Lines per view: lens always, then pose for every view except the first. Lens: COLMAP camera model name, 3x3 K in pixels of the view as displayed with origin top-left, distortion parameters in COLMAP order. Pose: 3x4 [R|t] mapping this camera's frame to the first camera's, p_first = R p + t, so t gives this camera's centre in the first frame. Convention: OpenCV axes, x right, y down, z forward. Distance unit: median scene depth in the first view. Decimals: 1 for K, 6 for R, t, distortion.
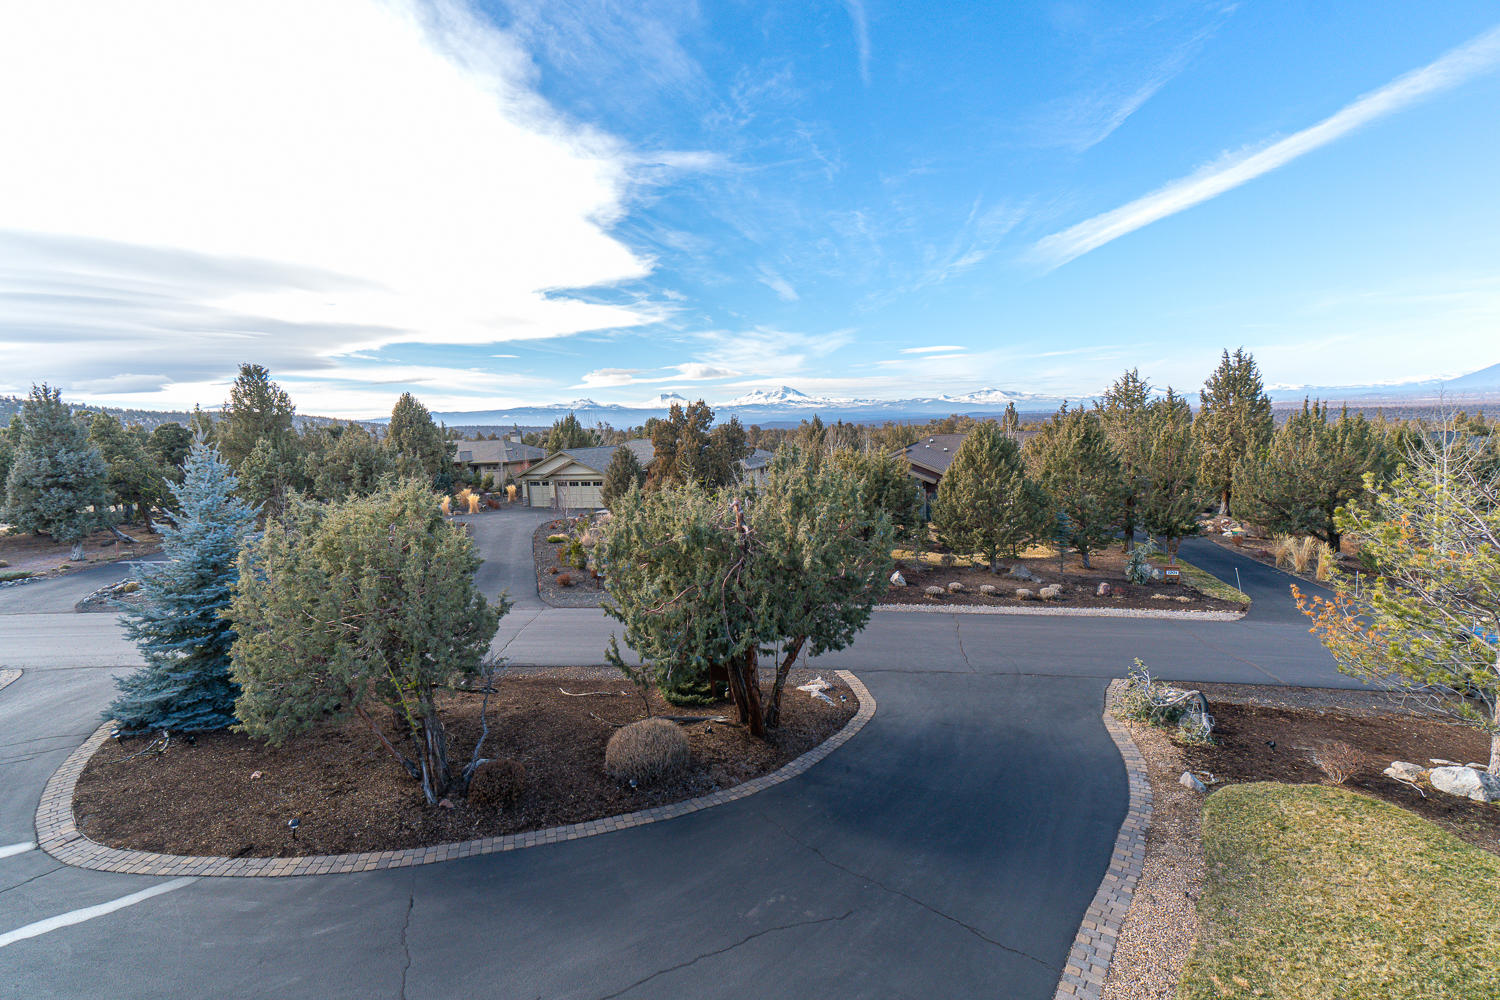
lens RADIAL K [[660.6, 0, 750.0], [0, 660.6, 500.0], [0, 0, 1]] dist [0.001172, 0.002004]
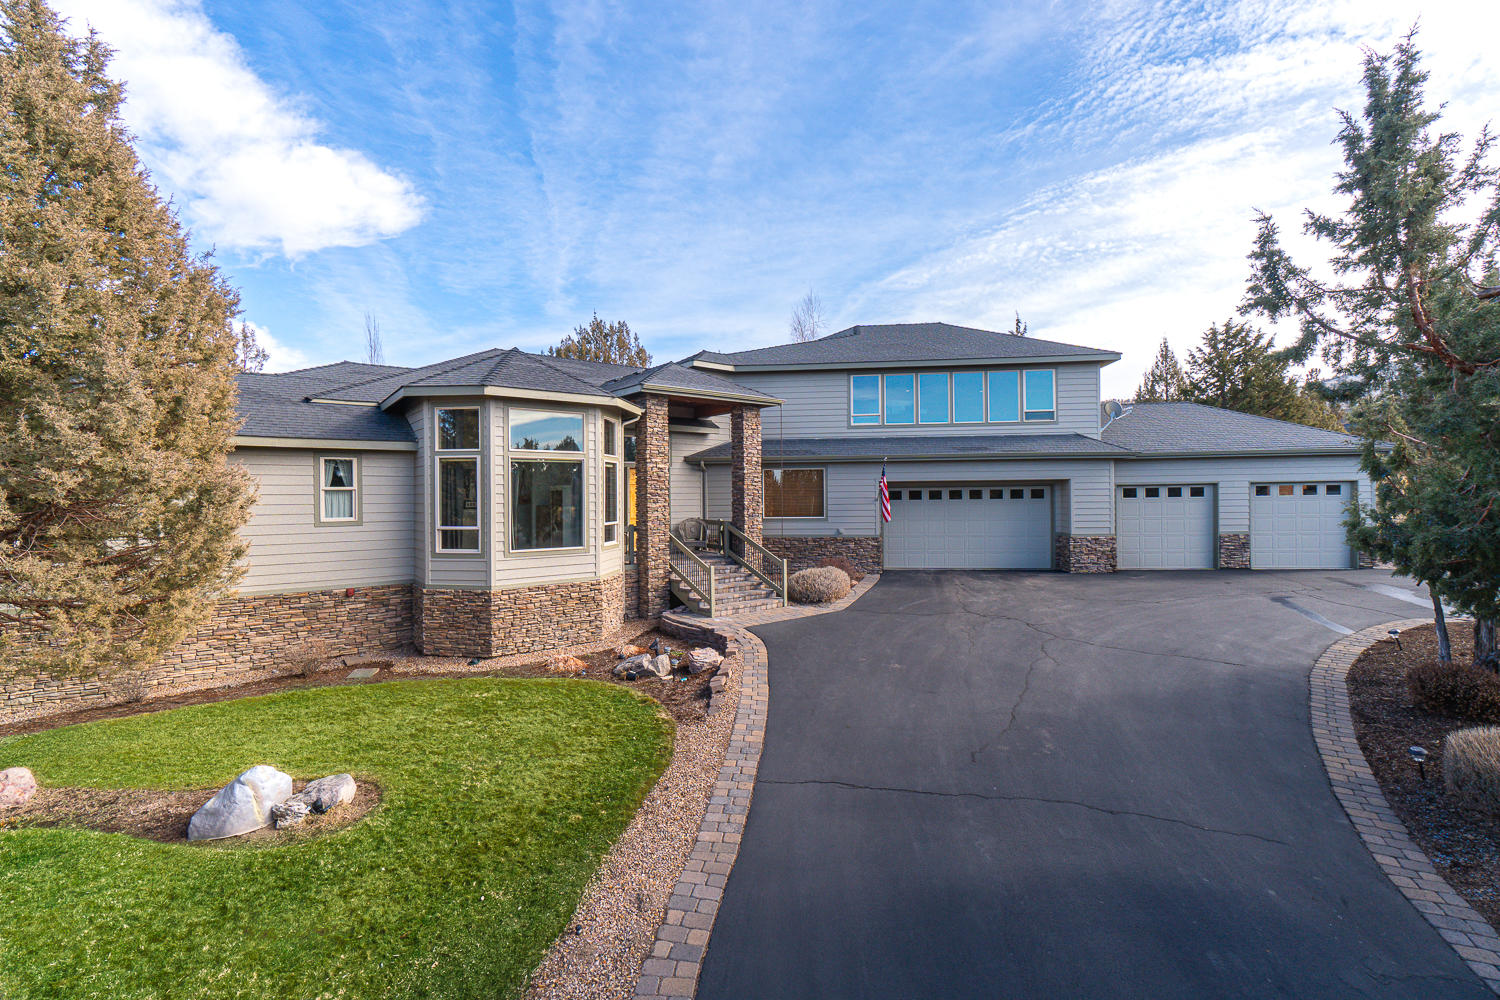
lens RADIAL K [[660.6, 0, 750.0], [0, 660.6, 500.0], [0, 0, 1]] dist [0.001172, 0.002004]
pose [[-0.866188, 0.056835, -0.496476, 0.452249], [-0.004299, 0.992627, 0.121133, 0.097942], [0.499700, 0.107058, -0.859557, 0.863434]]
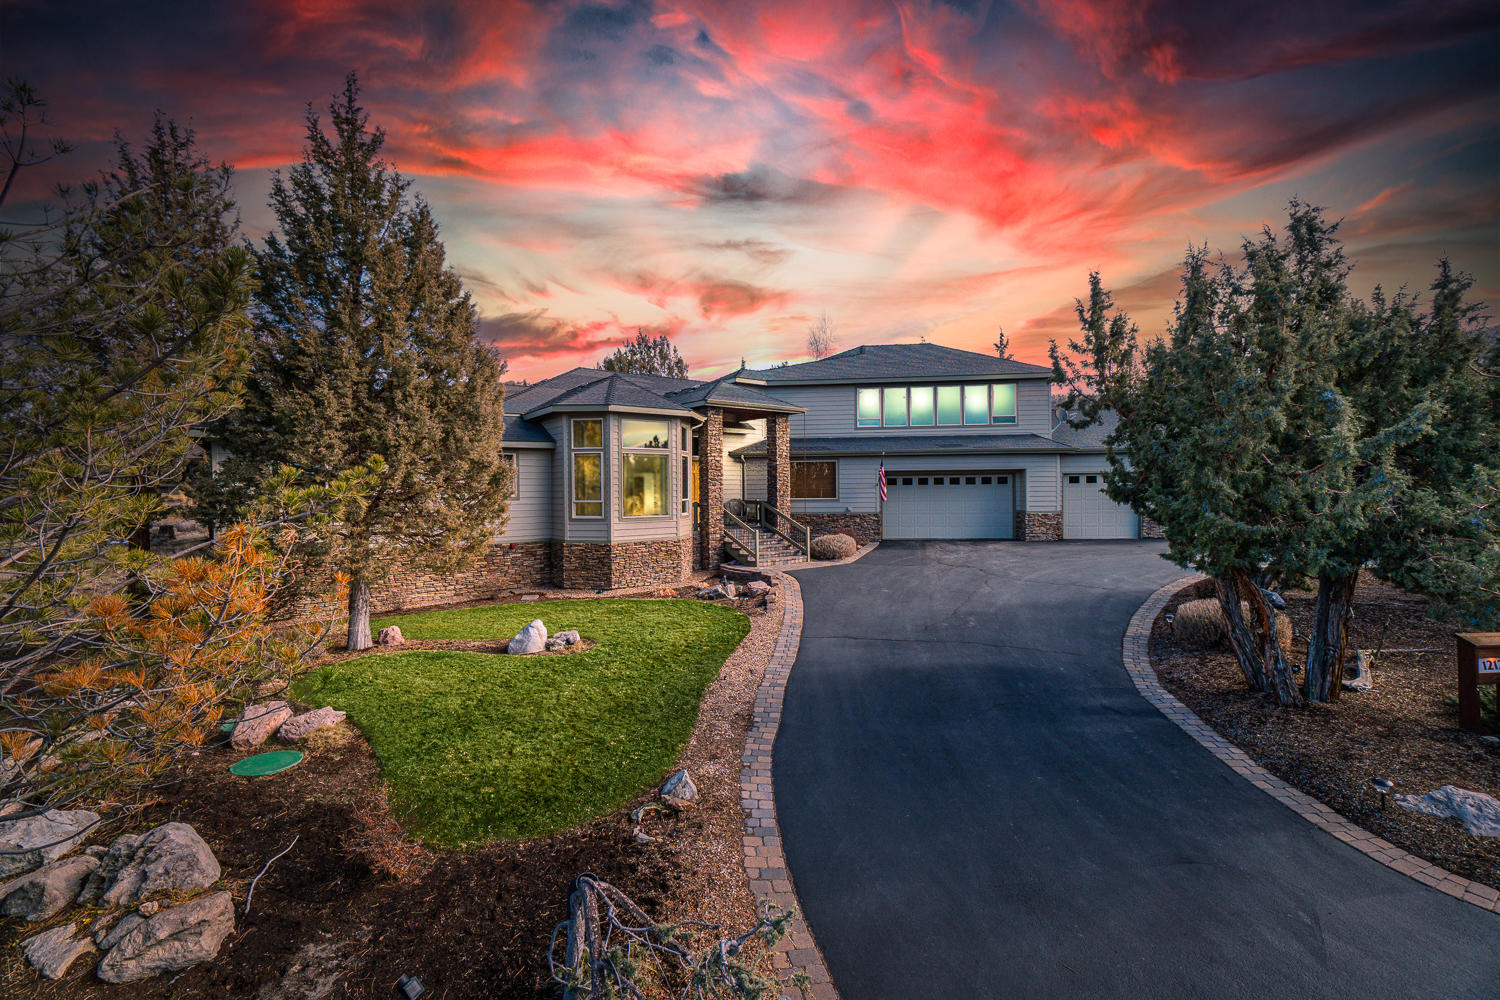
lens RADIAL K [[660.6, 0, 750.0], [0, 660.6, 500.0], [0, 0, 1]] dist [0.001172, 0.002004]
pose [[-0.872254, 0.062118, -0.485091, 0.671015], [-0.002898, 0.991227, 0.132141, 0.072995], [0.489044, 0.116667, -0.864422, 1.144484]]
